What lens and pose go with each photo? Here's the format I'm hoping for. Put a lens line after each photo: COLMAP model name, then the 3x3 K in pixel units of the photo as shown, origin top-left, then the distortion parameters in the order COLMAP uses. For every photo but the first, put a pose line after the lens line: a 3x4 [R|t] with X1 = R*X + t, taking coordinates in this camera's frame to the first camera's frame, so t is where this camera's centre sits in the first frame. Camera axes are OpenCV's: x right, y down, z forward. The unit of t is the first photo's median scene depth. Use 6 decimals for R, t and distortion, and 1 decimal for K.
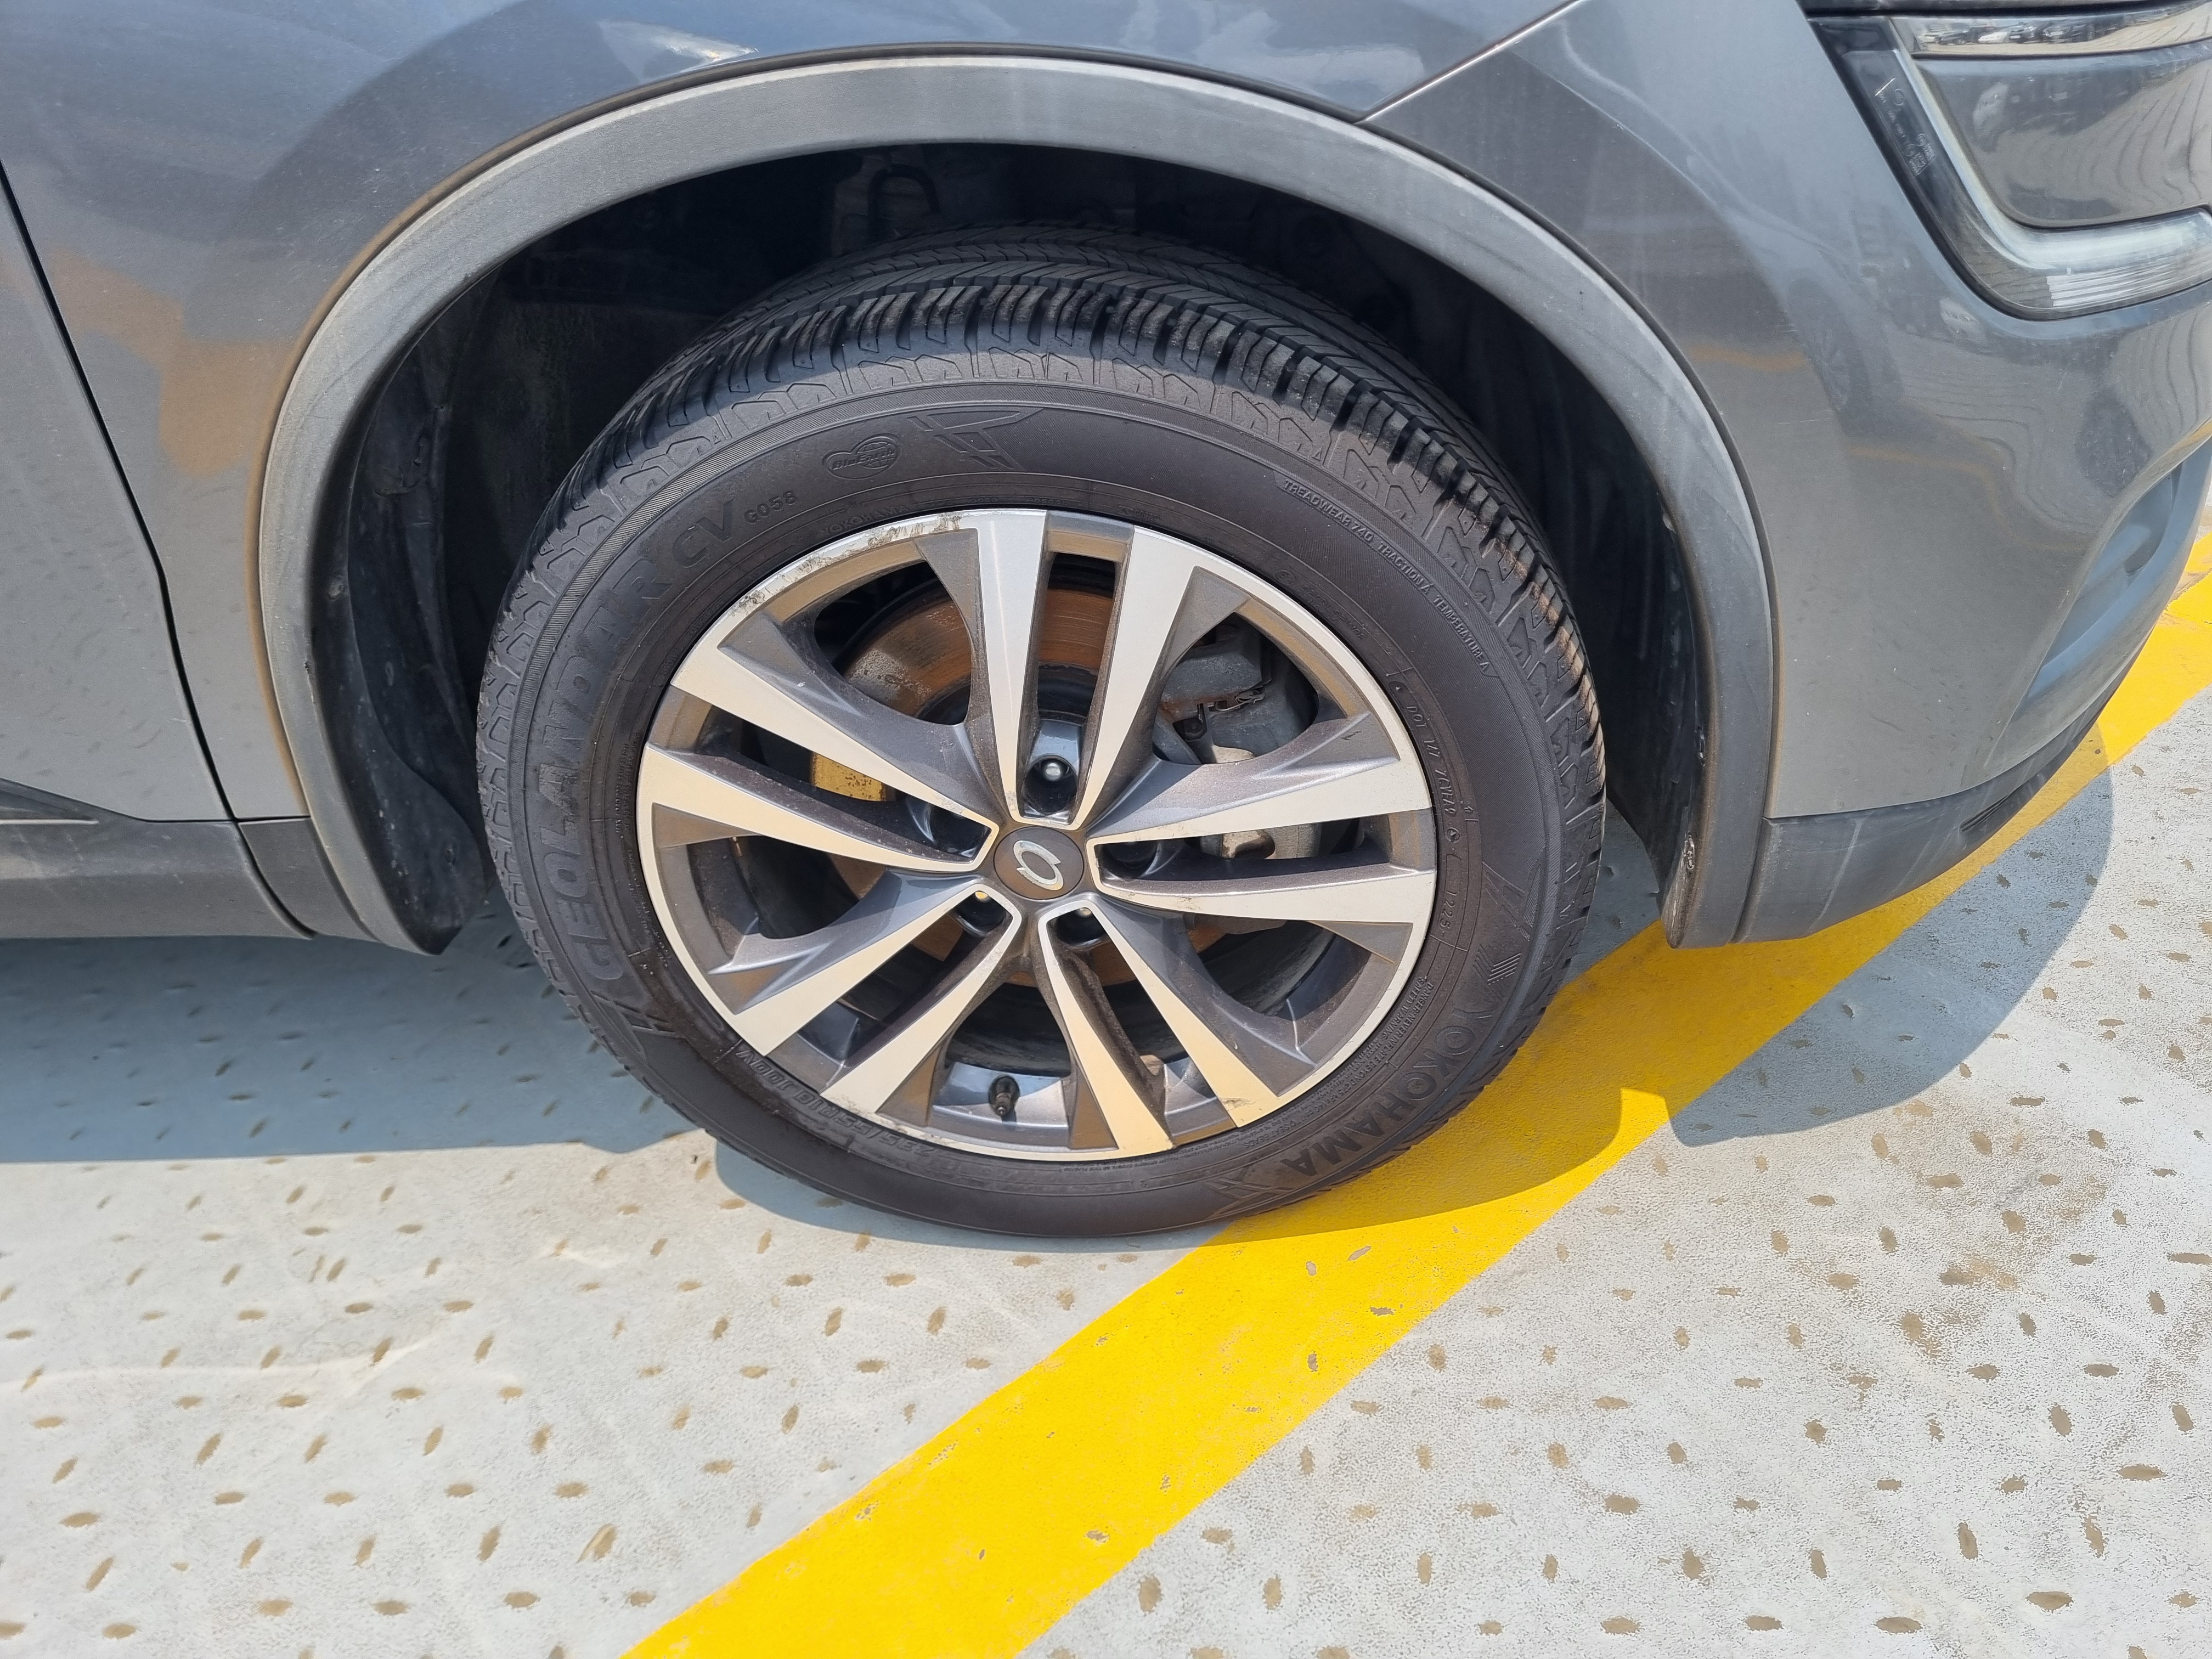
lens RADIAL K [[1660.2, 0, 1158.4], [0, 1660.2, 823.8], [0, 0, 1]] dist [0.072442, -0.065051]
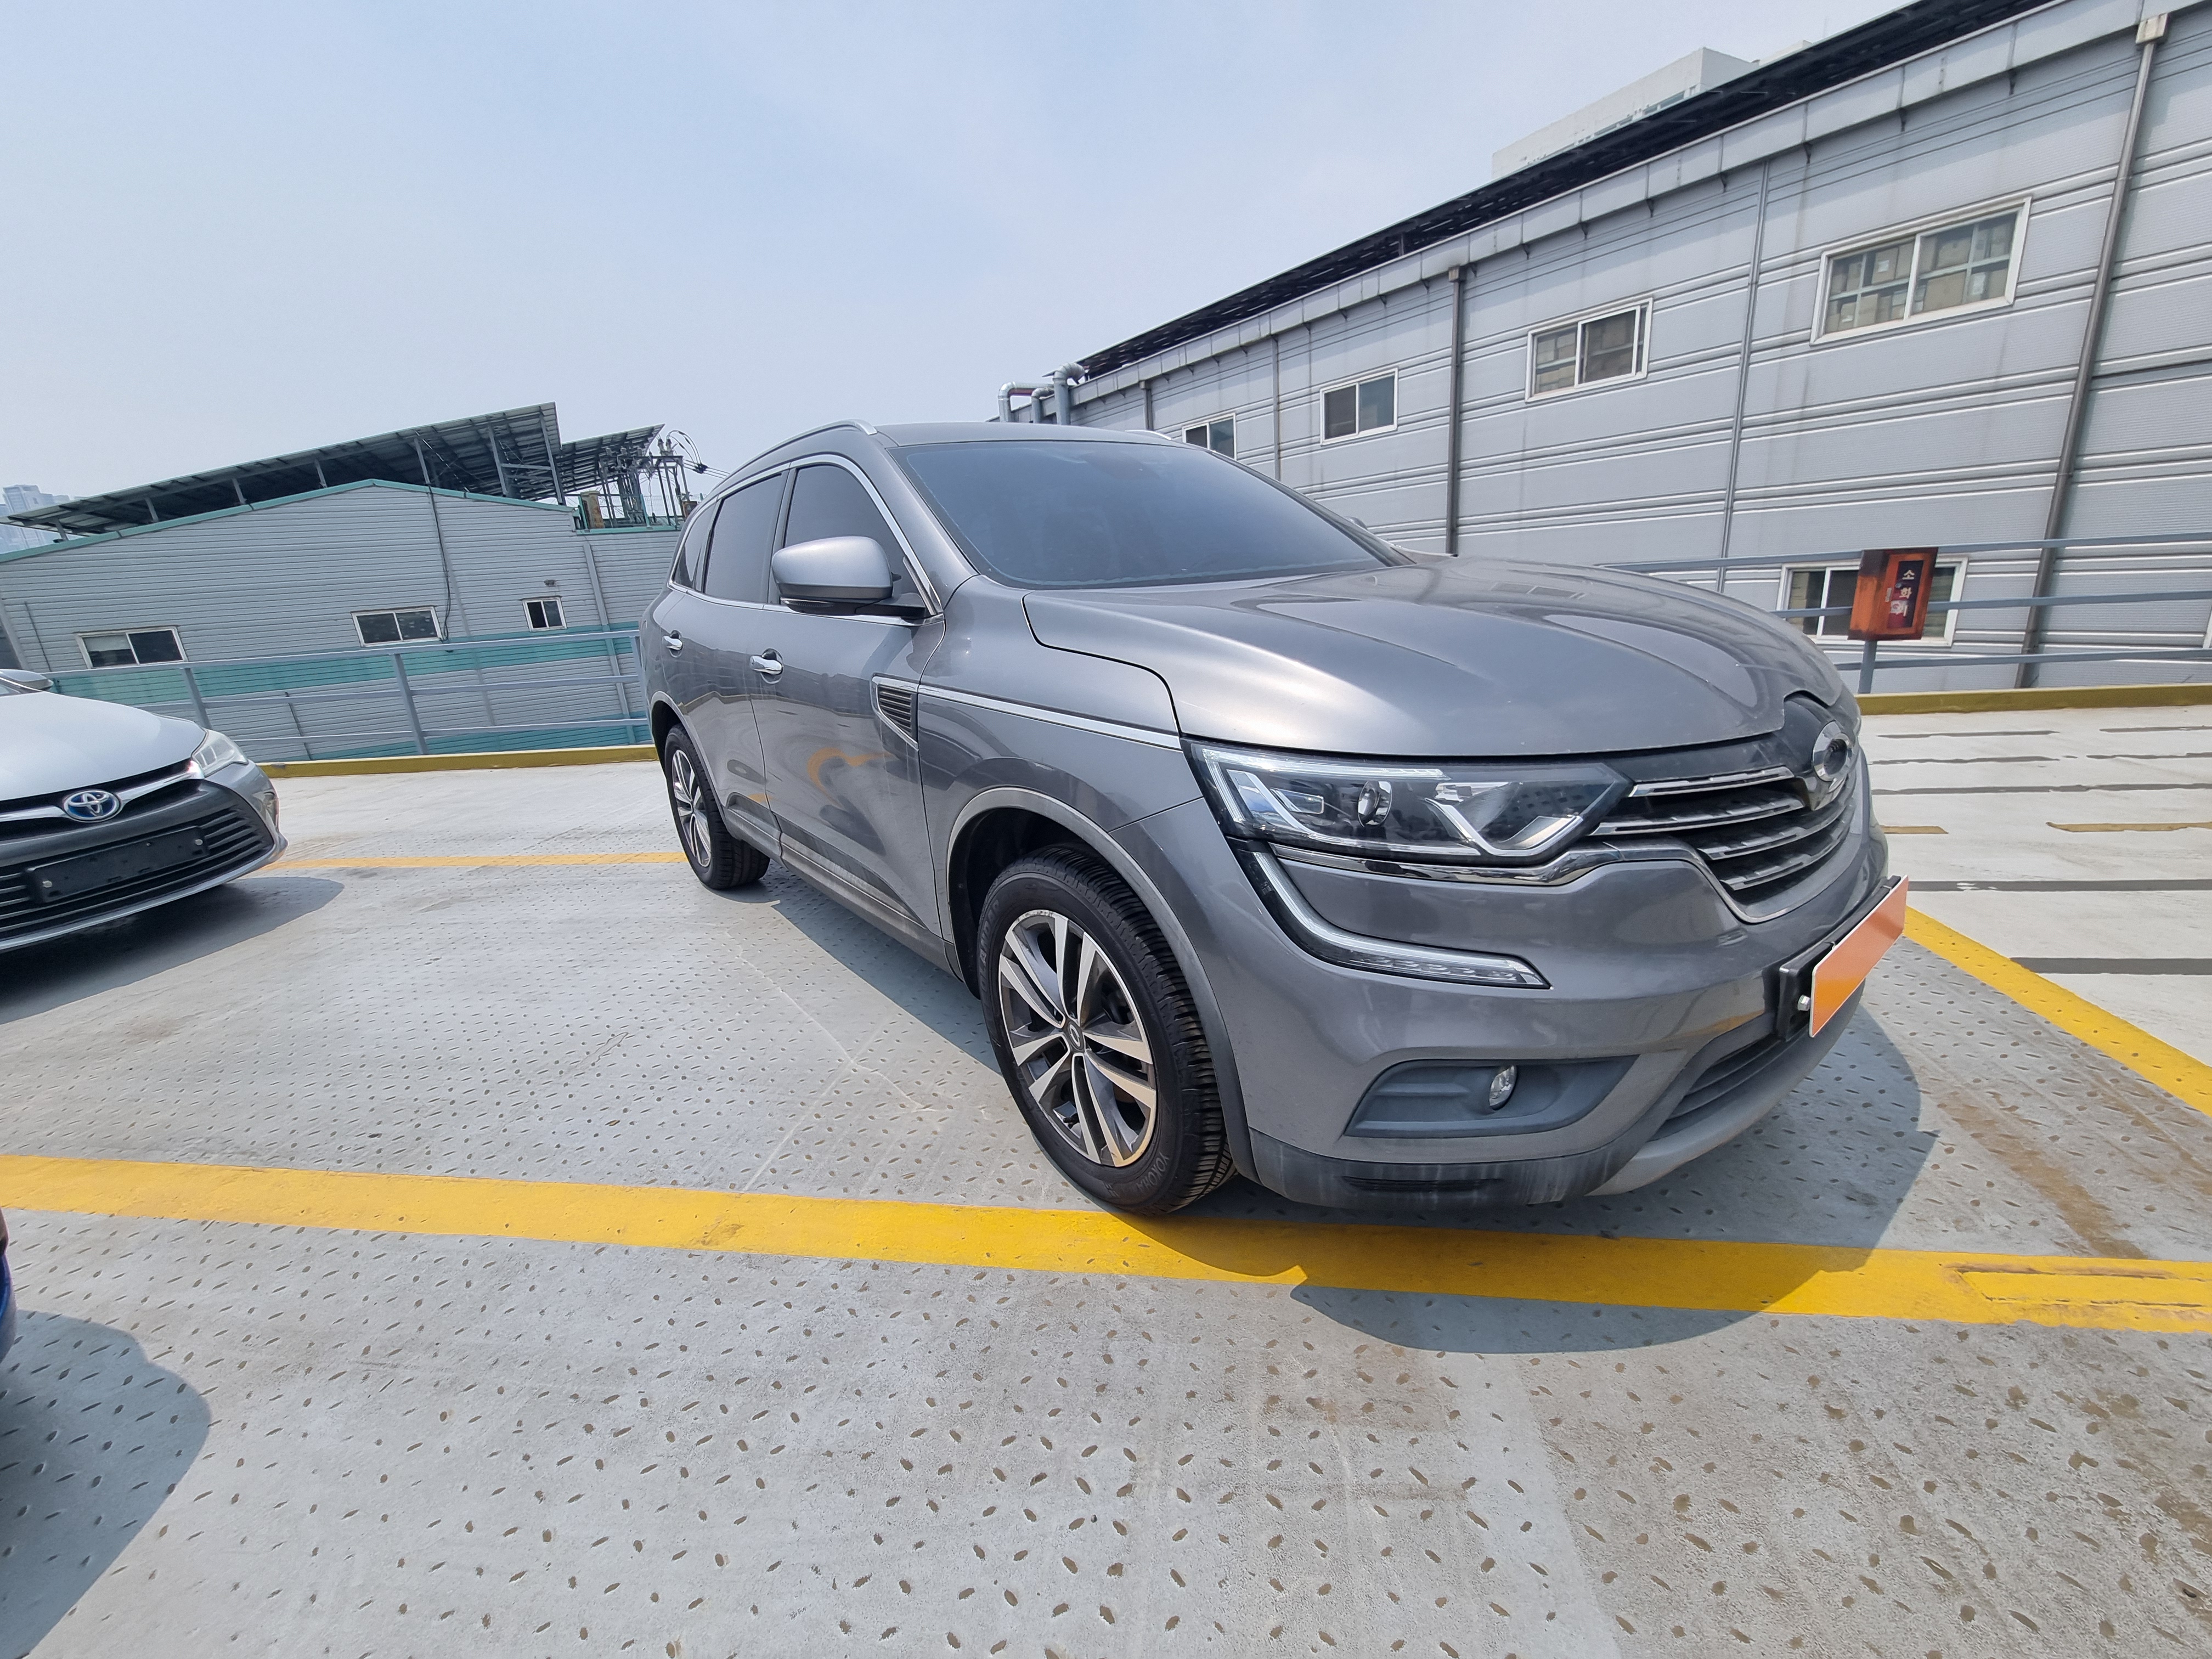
lens RADIAL K [[900.5, 0, 1112.7], [0, 900.5, 834.3], [0, 0, 1]] dist [-0.001982, -0.000997]
pose [[0.652052, 0.224296, -0.724237, 1.042077], [-0.407390, 0.909273, -0.085184, -0.187200], [0.639423, 0.350591, 0.684269, -0.177006]]
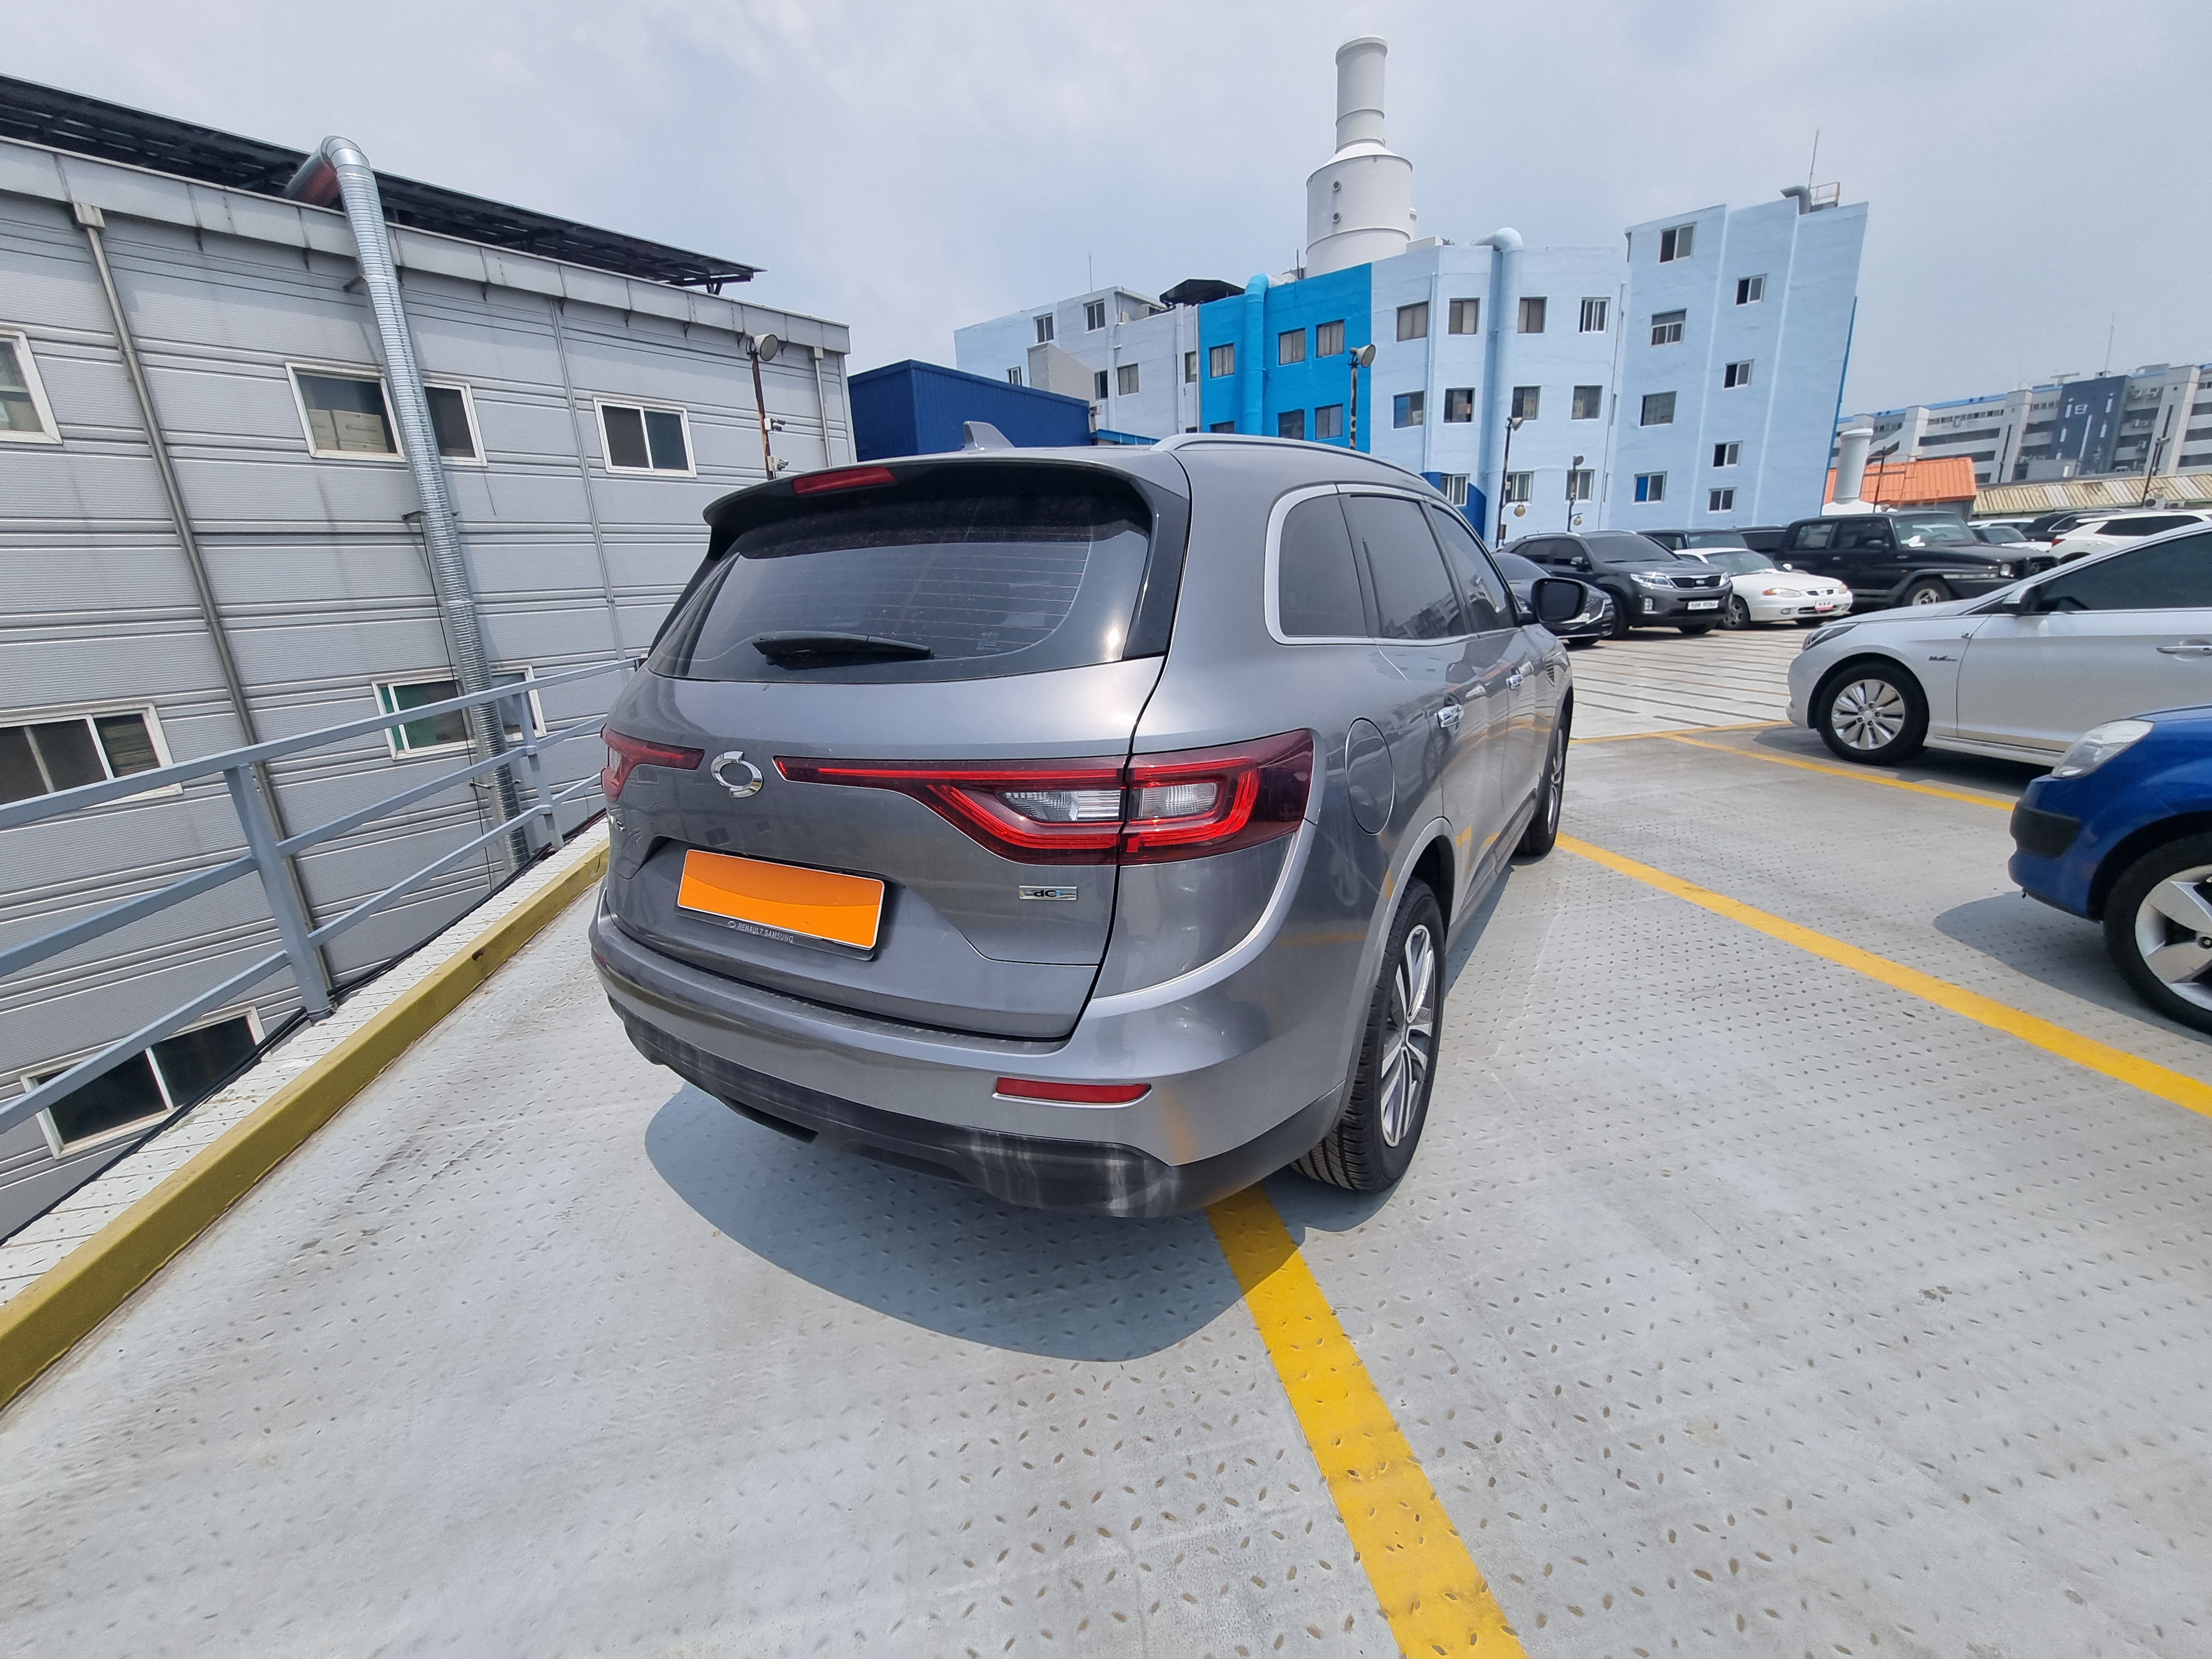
lens RADIAL K [[904.9, 0, 1109.6], [0, 904.9, 837.2], [0, 0, 1]] dist [-0.003152, -0.000517]
pose [[0.490655, -0.212439, 0.845060, -4.460817], [0.521525, 0.848530, -0.089494, -0.430364], [-0.698047, 0.484631, 0.527128, 0.367425]]
